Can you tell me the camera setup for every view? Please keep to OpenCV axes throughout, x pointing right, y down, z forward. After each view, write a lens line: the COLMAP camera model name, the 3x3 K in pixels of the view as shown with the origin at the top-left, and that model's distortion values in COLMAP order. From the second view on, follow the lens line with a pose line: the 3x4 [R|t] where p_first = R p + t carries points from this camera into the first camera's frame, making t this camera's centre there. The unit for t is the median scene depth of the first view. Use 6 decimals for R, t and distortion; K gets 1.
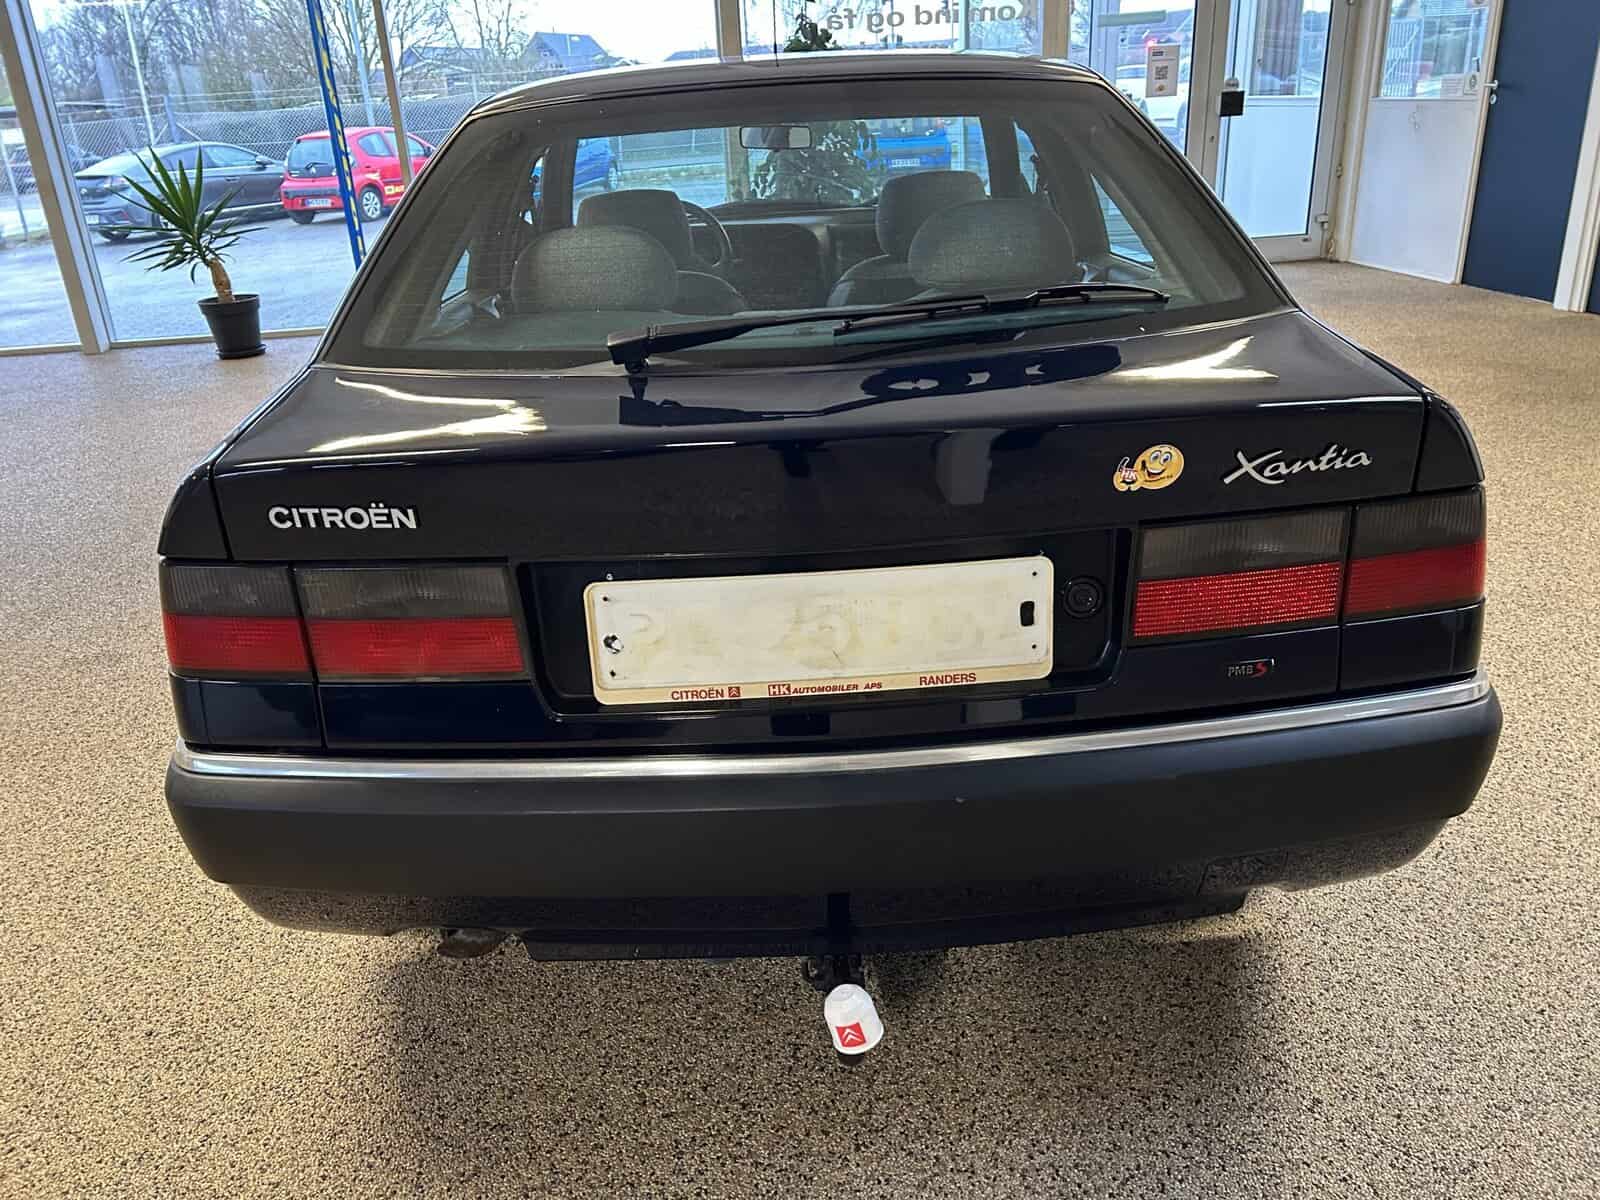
lens RADIAL K [[1220.6, 0, 800.0], [0, 1220.6, 600.0], [0, 0, 1]] dist [0.001342, 0.000237]
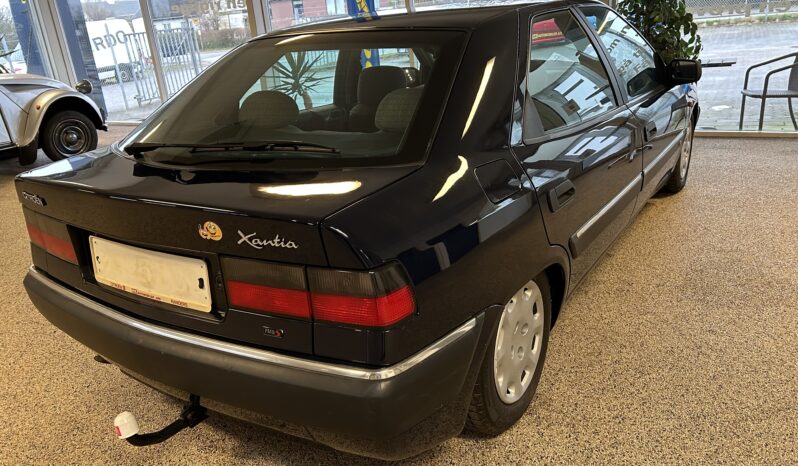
lens RADIAL K [[622.2, 0, 399.0], [0, 622.2, 233.0], [0, 0, 1]] dist [-0.000950, -0.001002]
pose [[0.834792, 0.179389, -0.520522, 1.122616], [-0.181952, 0.982198, 0.046690, -0.210705], [0.519631, 0.055734, 0.852571, 0.192394]]
